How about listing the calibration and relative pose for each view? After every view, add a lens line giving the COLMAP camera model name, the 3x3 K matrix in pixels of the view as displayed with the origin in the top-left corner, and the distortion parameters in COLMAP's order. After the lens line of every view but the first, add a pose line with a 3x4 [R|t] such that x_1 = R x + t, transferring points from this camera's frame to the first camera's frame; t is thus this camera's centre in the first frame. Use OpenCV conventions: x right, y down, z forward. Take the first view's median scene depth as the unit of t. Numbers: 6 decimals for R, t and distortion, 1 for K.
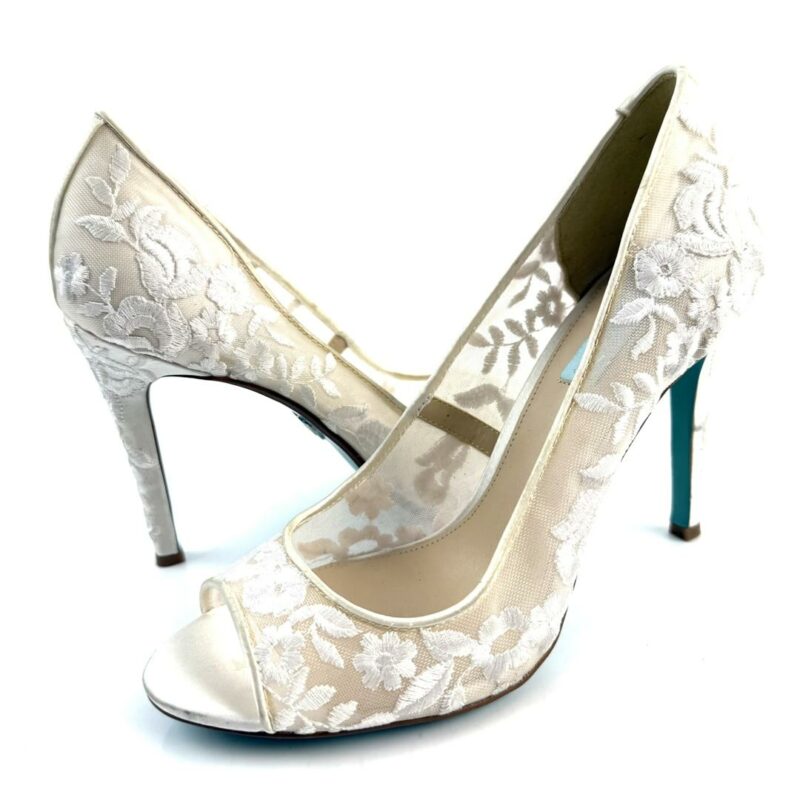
lens RADIAL K [[775.5, 0, 400.0], [0, 775.5, 400.0], [0, 0, 1]] dist [0.105780, -0.262032]
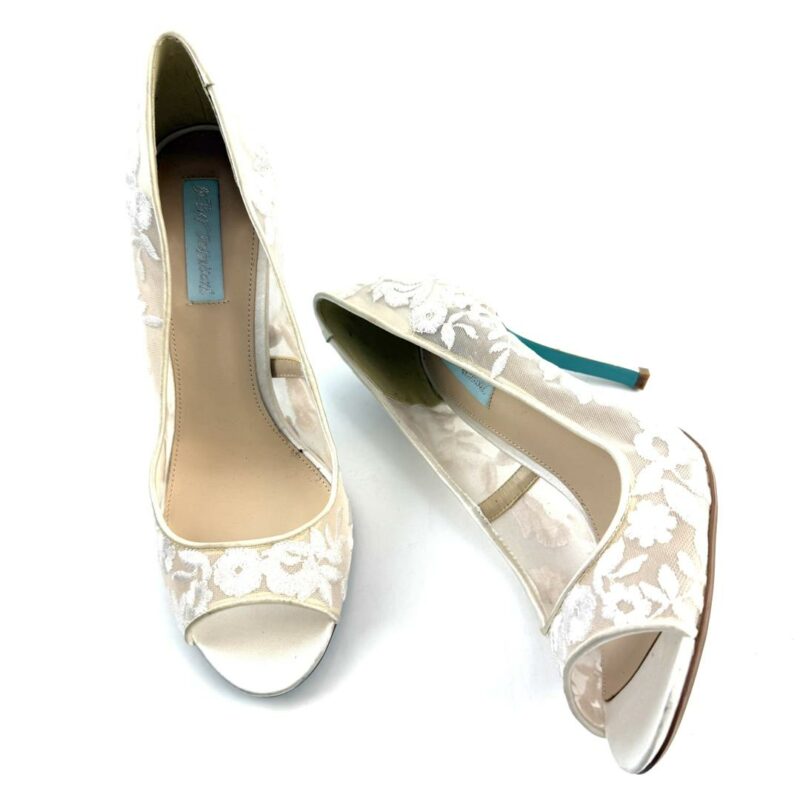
lens RADIAL K [[775.5, 0, 400.0], [0, 775.5, 400.0], [0, 0, 1]] dist [0.105780, -0.262032]
pose [[0.335547, -0.830732, 0.444175, -0.486733], [0.917155, 0.180467, -0.355329, 0.348547], [0.215024, 0.526607, 0.822466, -0.156770]]
